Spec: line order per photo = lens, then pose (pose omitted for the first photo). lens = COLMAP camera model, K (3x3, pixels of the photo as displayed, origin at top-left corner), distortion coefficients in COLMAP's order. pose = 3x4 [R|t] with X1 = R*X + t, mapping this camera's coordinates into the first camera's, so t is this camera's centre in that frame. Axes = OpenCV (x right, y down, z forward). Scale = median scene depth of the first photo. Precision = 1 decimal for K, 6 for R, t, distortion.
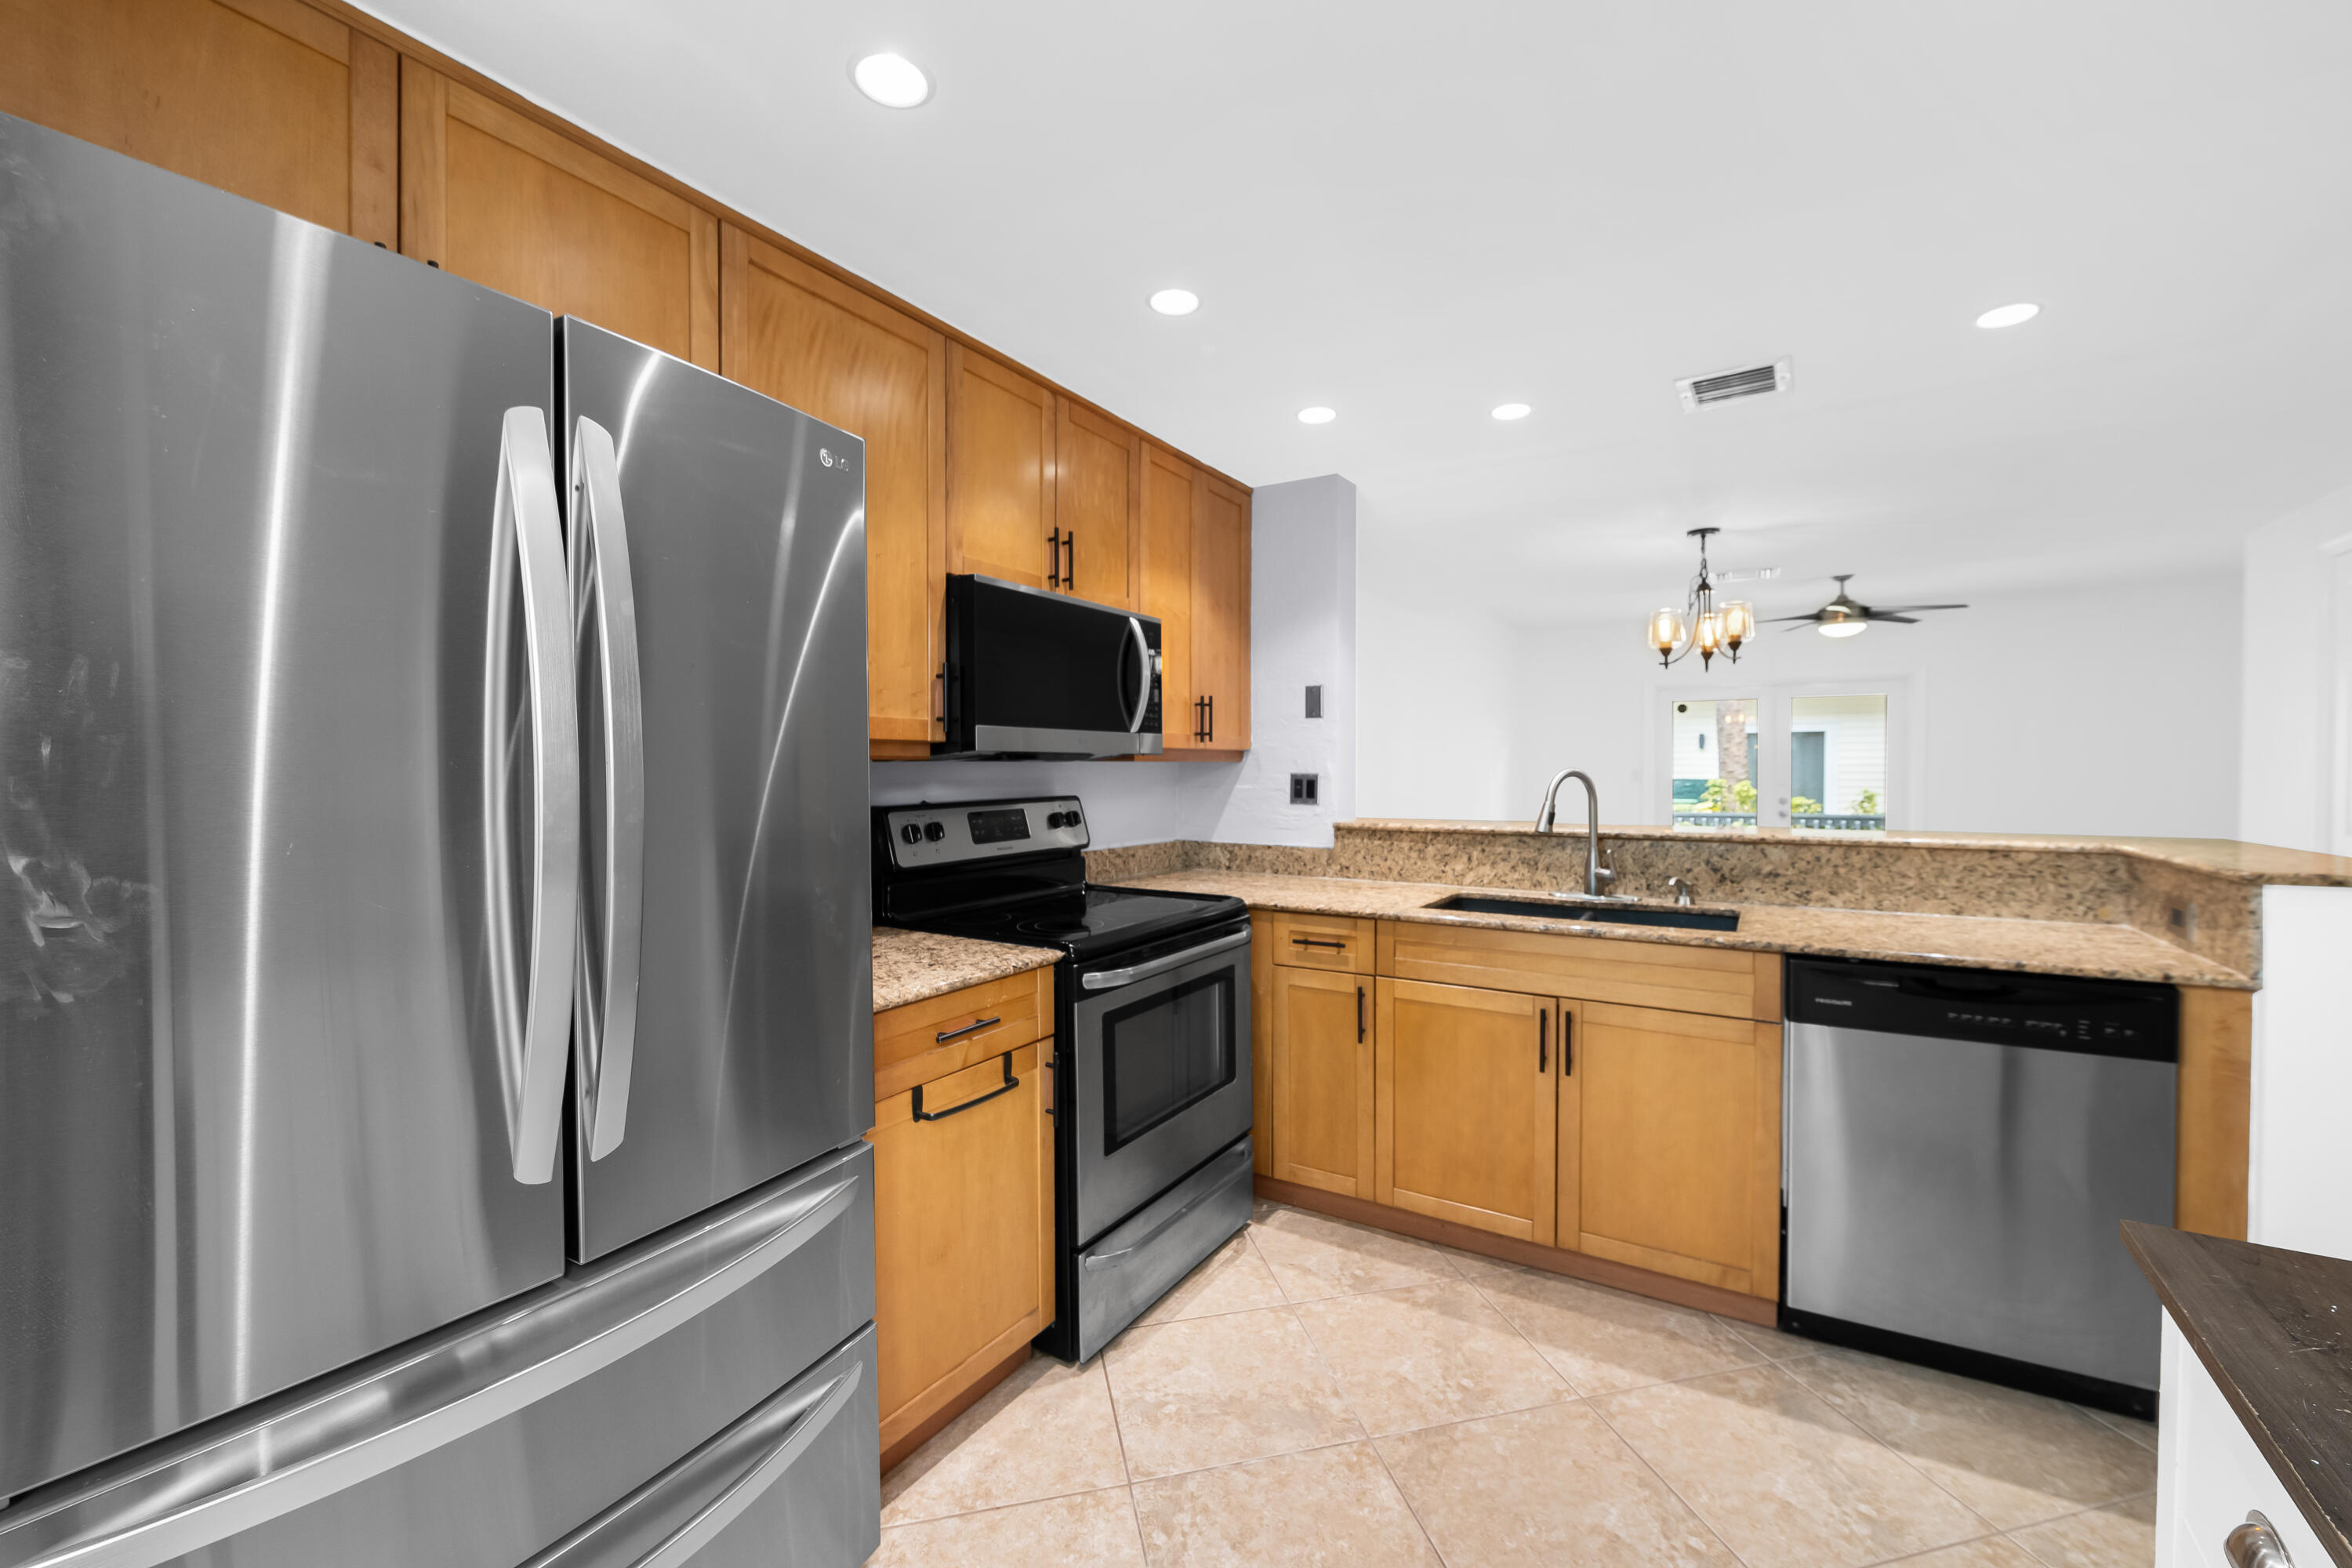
lens RADIAL K [[938.5, 0, 1190.2], [0, 938.5, 780.3], [0, 0, 1]] dist [-0.000676, -0.001854]
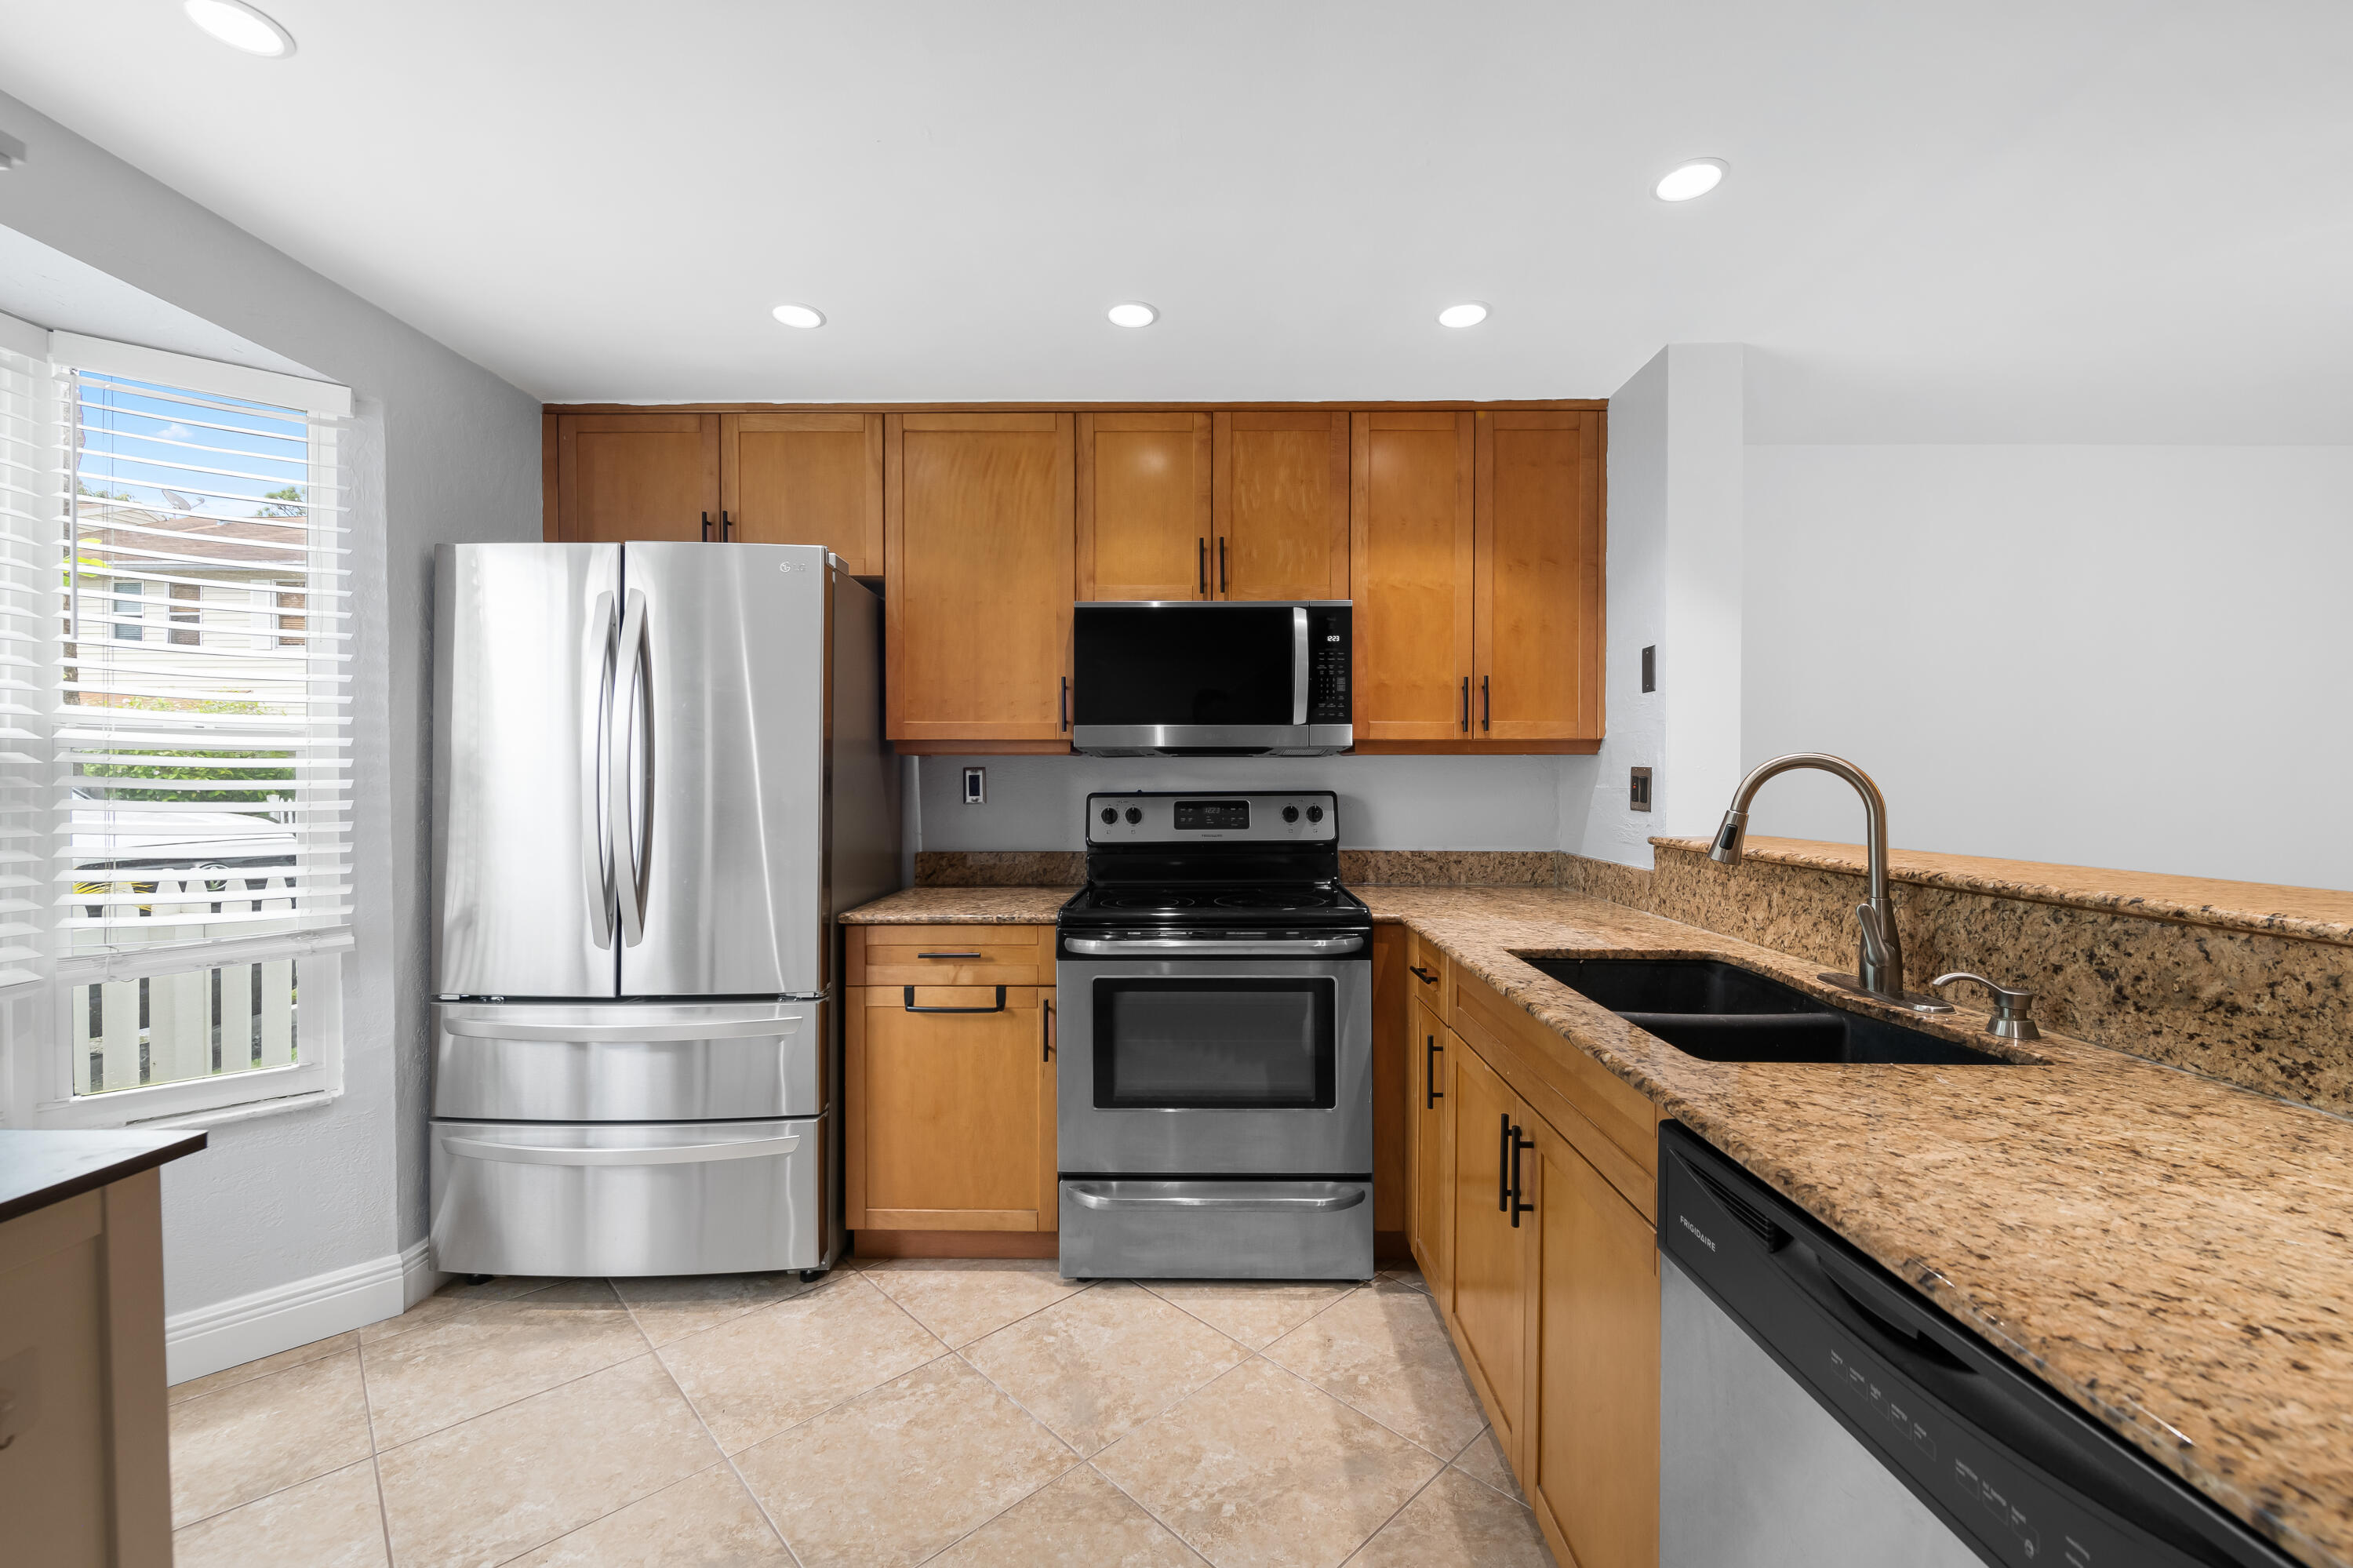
lens RADIAL K [[938.9, 0, 1187.0], [0, 938.9, 782.1], [0, 0, 1]] dist [-0.000676, -0.001854]
pose [[0.512901, 0.005878, -0.858428, 0.736191], [-0.013998, 0.999901, -0.001517, 0.011927], [0.858334, 0.012794, 0.512932, 0.414735]]
